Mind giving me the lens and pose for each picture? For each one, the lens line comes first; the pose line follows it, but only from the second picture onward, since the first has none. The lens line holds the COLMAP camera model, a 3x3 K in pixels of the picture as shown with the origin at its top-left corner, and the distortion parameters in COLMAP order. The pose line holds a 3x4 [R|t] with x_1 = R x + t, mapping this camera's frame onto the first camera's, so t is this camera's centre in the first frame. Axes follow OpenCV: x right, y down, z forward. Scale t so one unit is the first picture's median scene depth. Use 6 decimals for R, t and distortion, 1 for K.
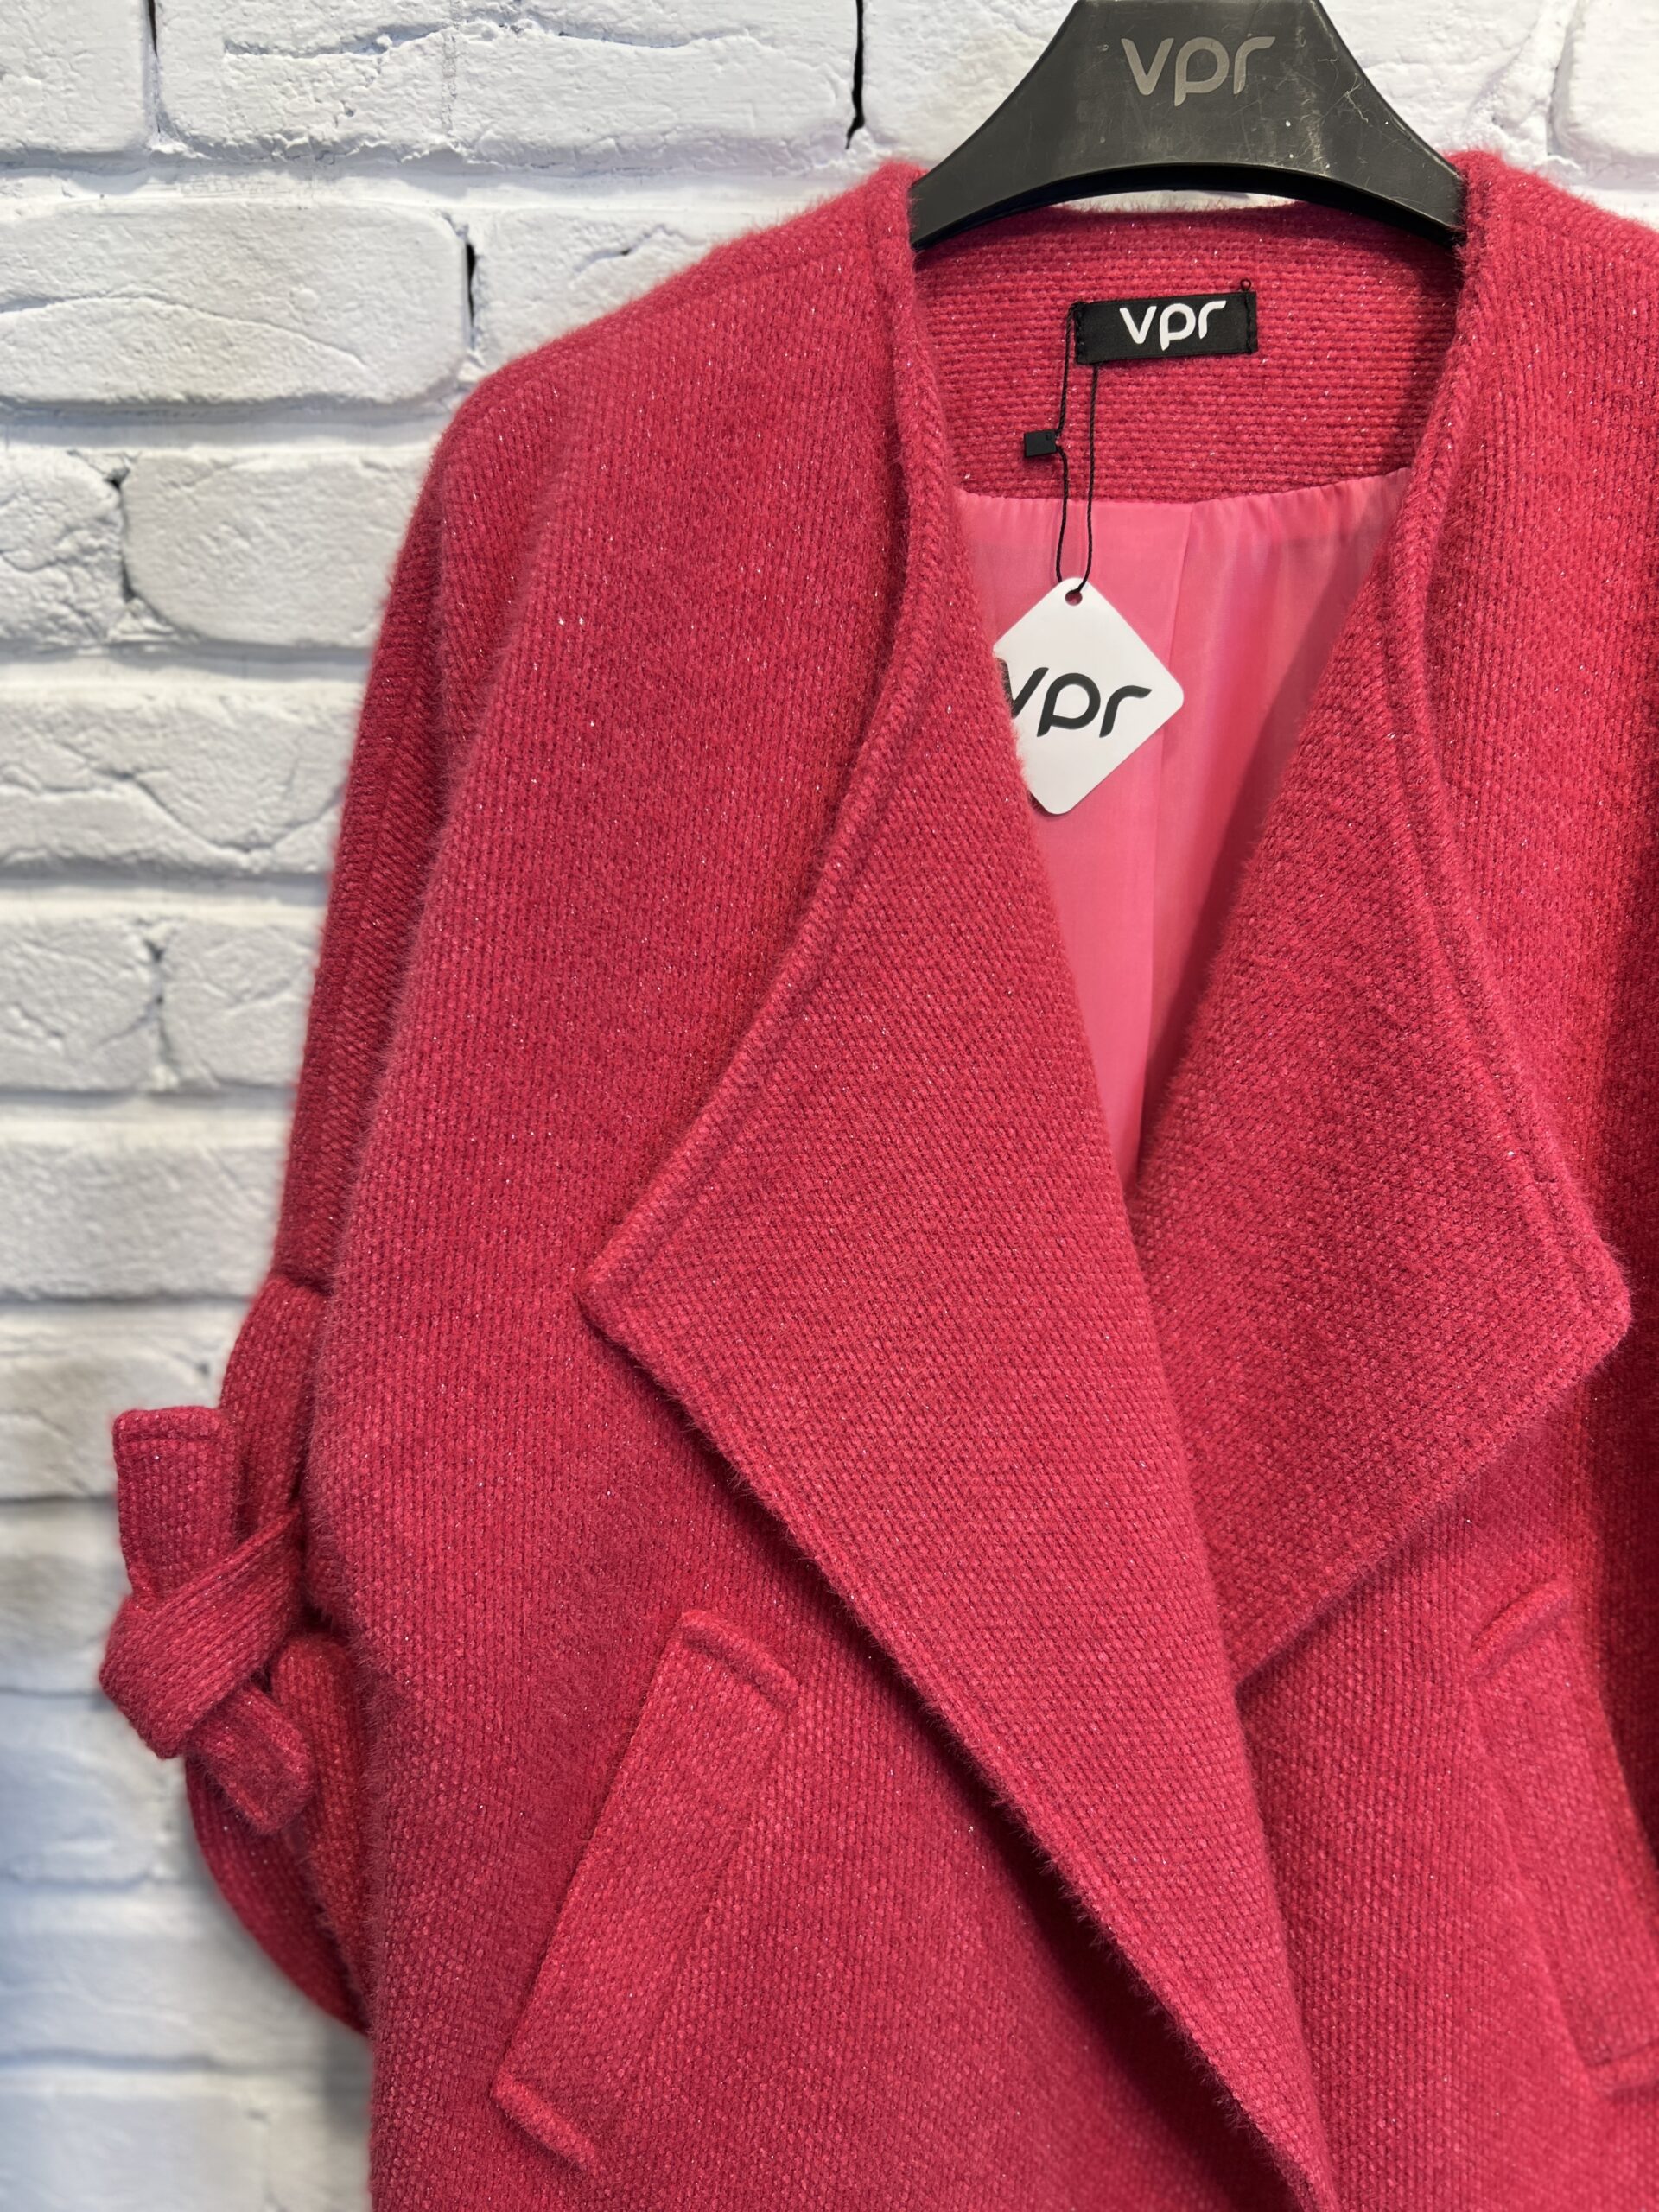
lens RADIAL K [[1702.1, 0, 818.9], [0, 1702.1, 1109.9], [0, 0, 1]] dist [0.025353, -0.032177]
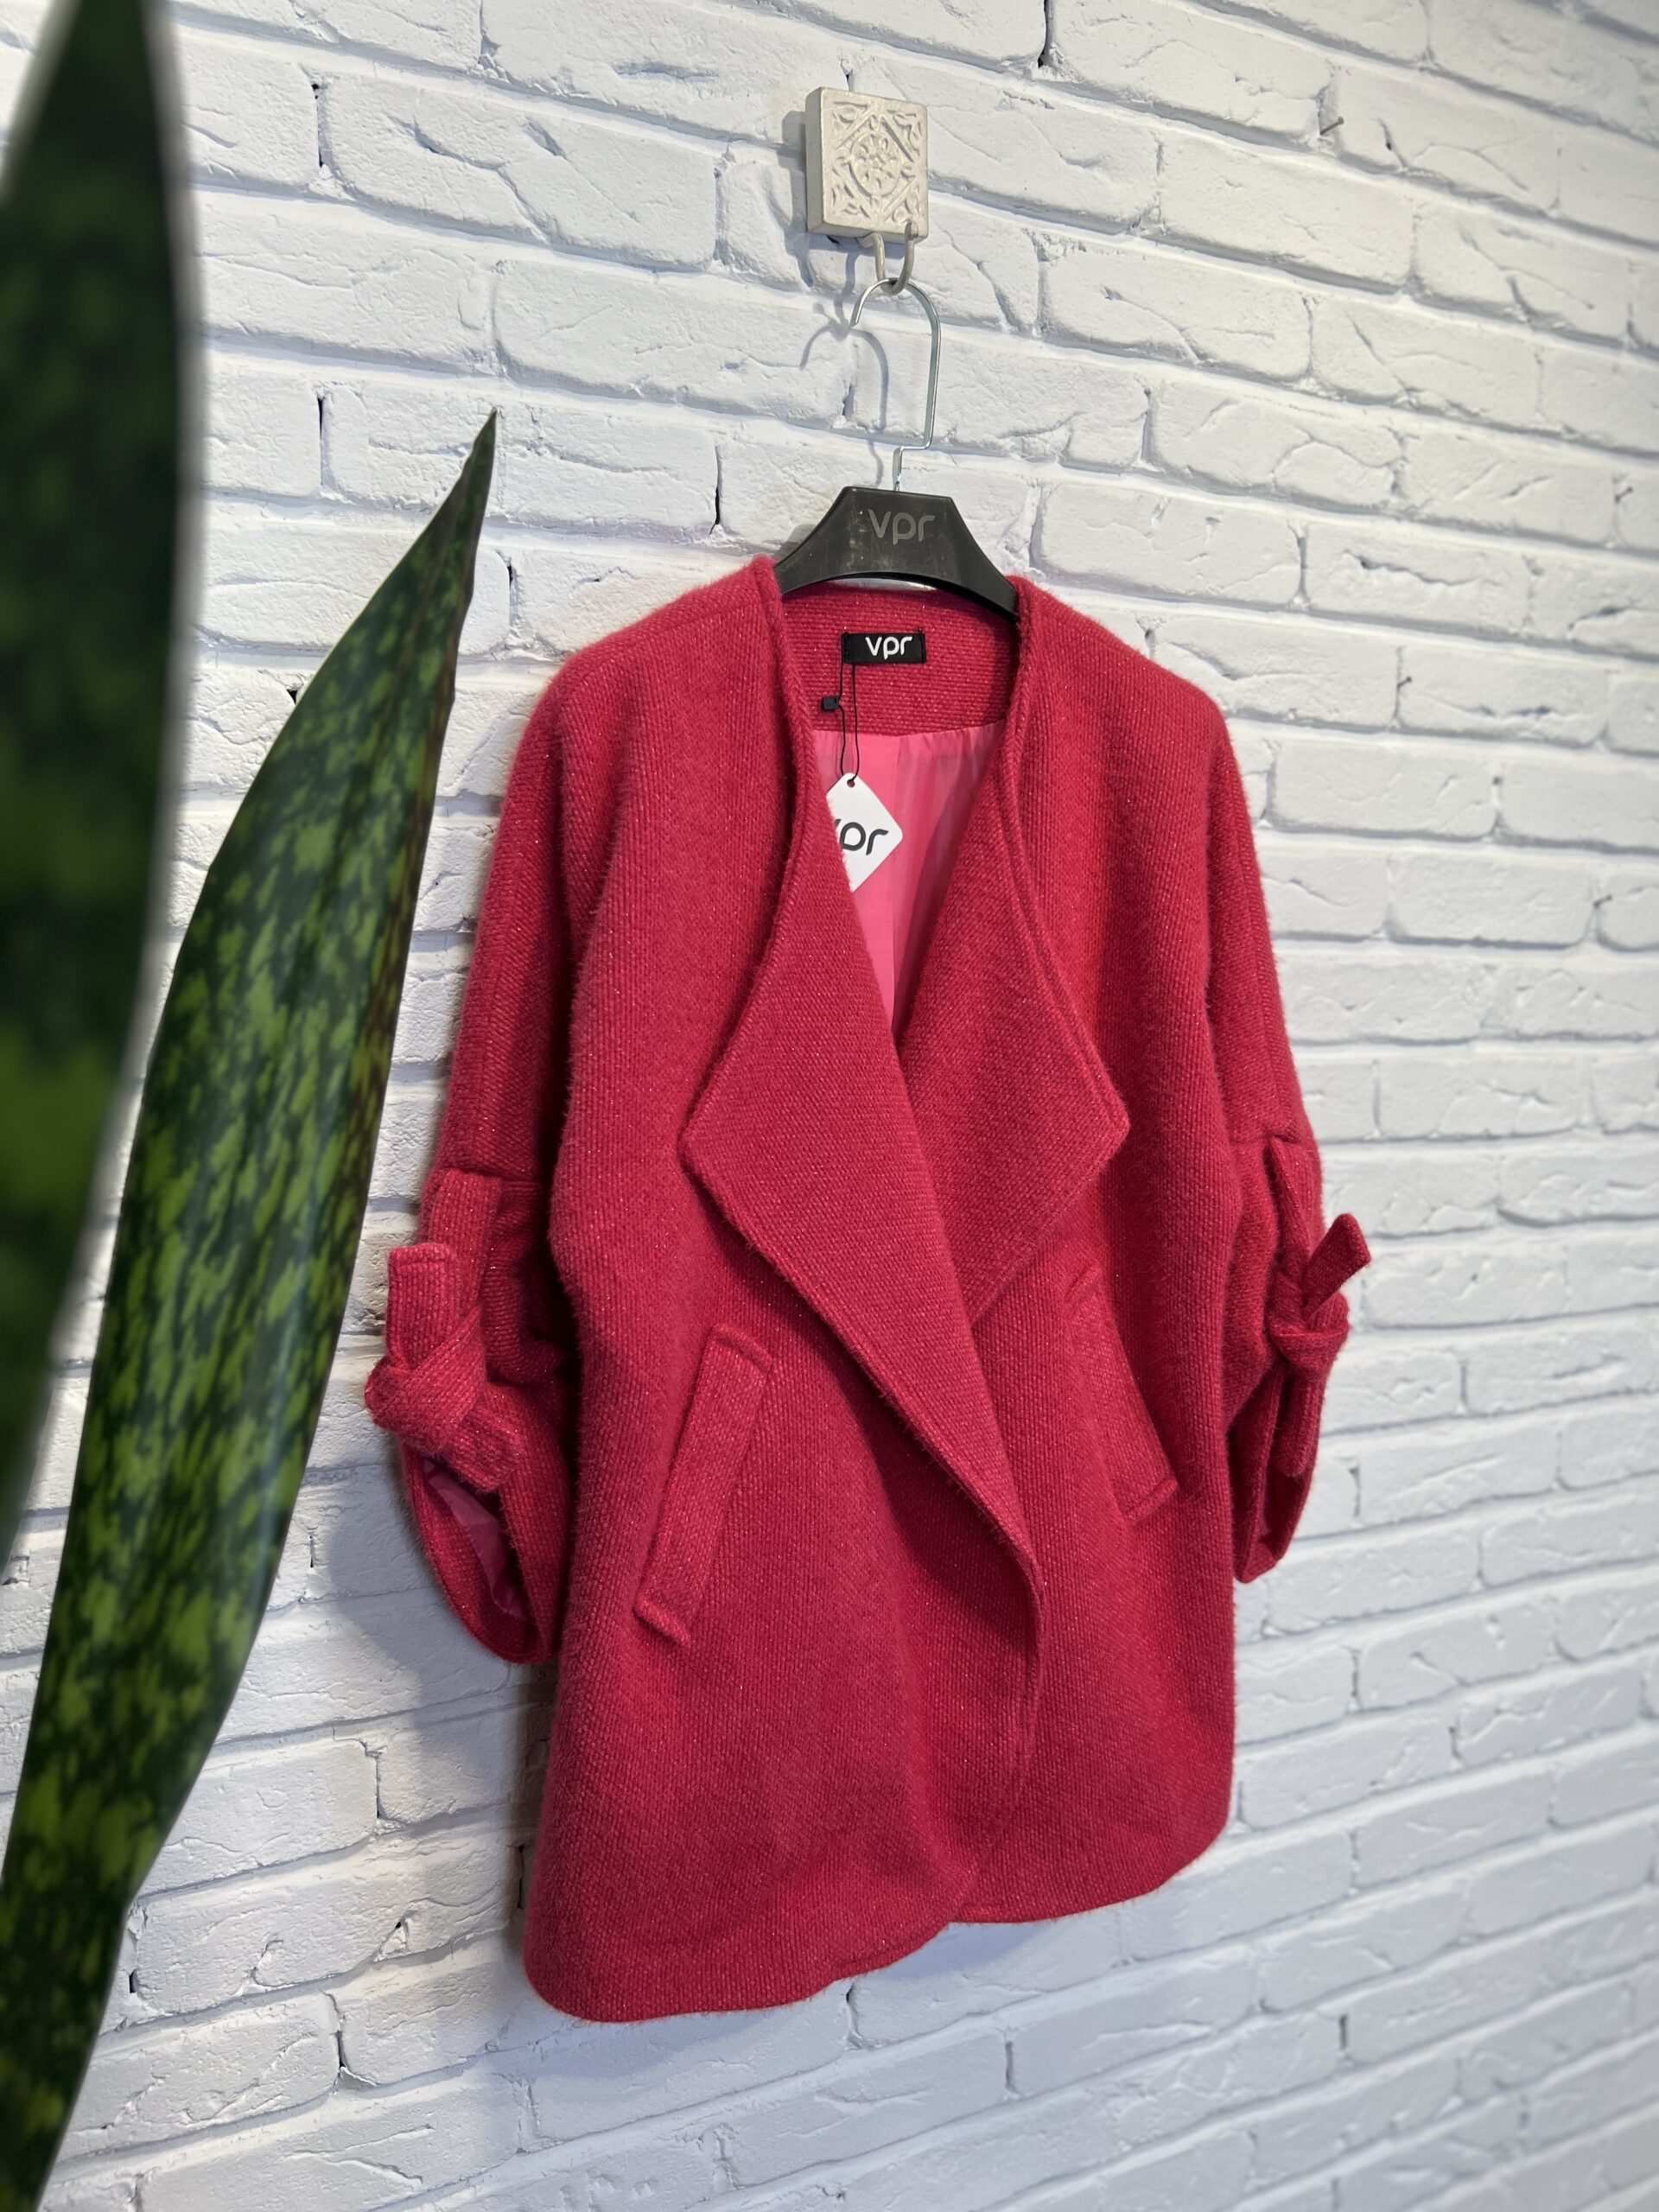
lens RADIAL K [[1704.3, 0, 835.8], [0, 1704.3, 1118.4], [0, 0, 1]] dist [0.020447, -0.025182]
pose [[0.889540, -0.065238, 0.452176, -0.742061], [0.080135, 0.996688, -0.013847, 0.101653], [-0.449775, 0.048552, 0.891821, -0.675172]]
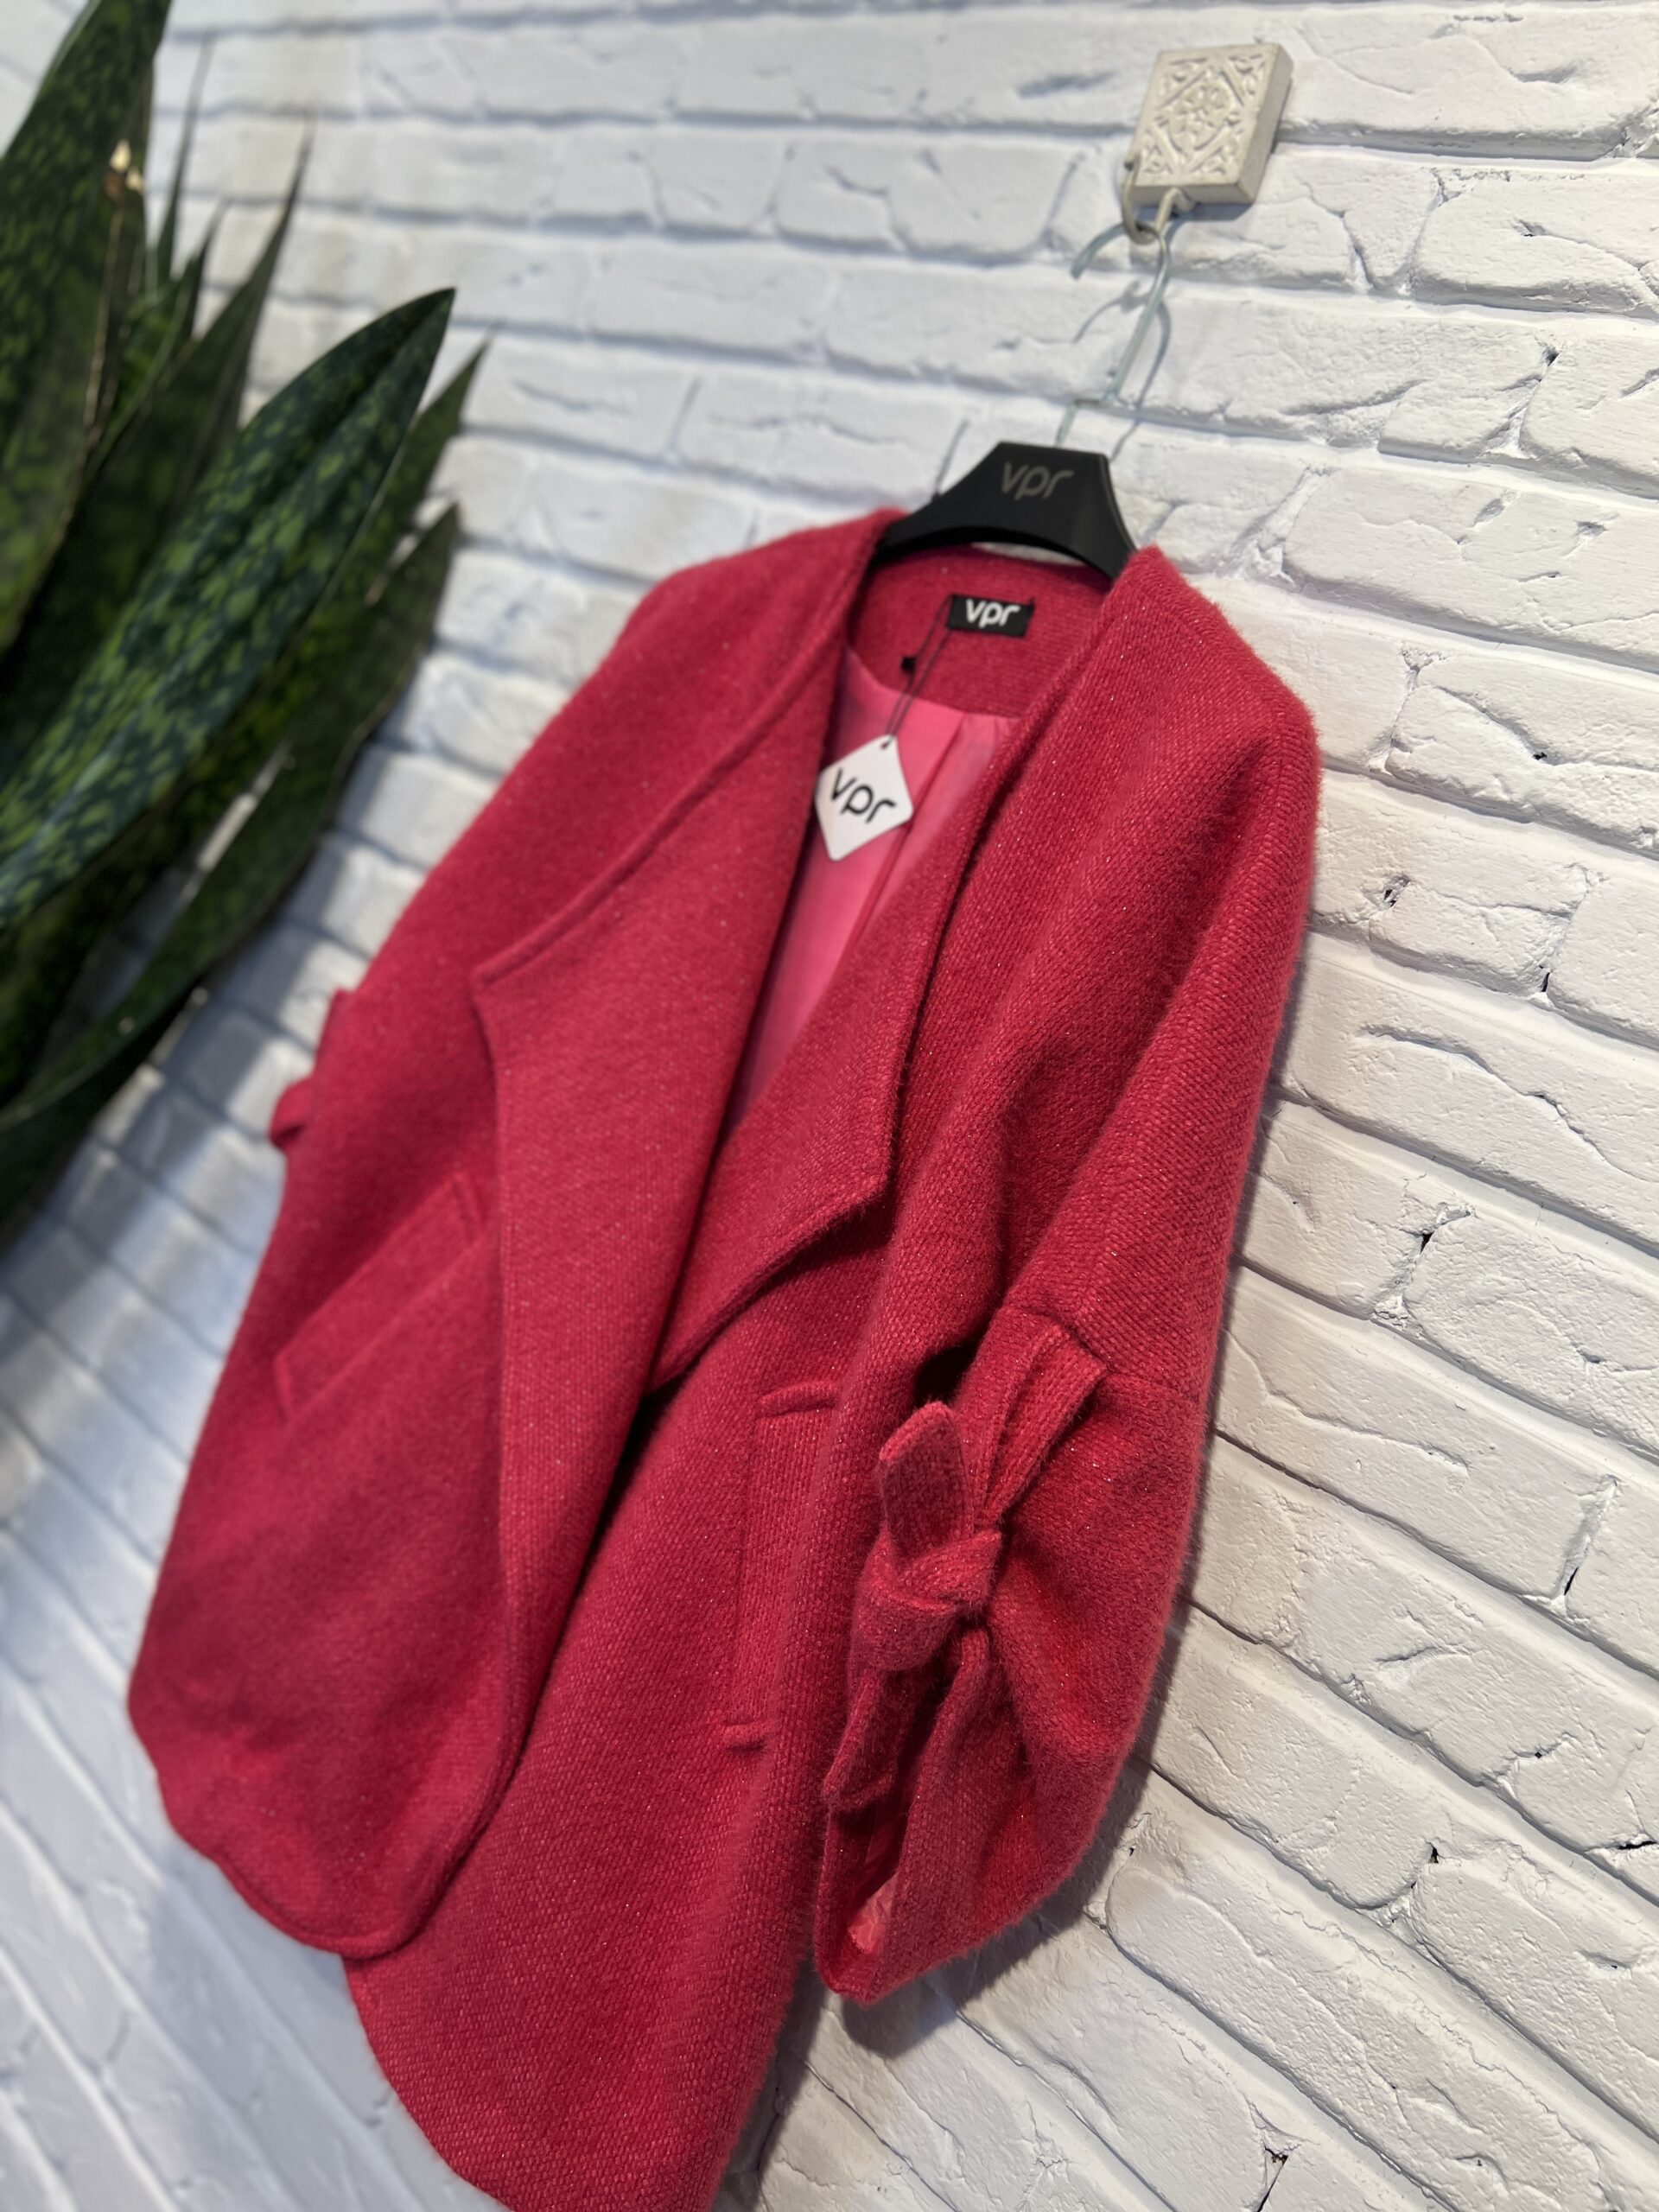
lens RADIAL K [[1704.2, 0, 820.5], [0, 1704.2, 1106.0], [0, 0, 1]] dist [0.020097, -0.024630]
pose [[0.731821, 0.344971, -0.587735, 1.208211], [-0.462560, 0.884777, -0.056639, 0.148019], [0.500476, 0.313312, 0.807068, -0.304064]]
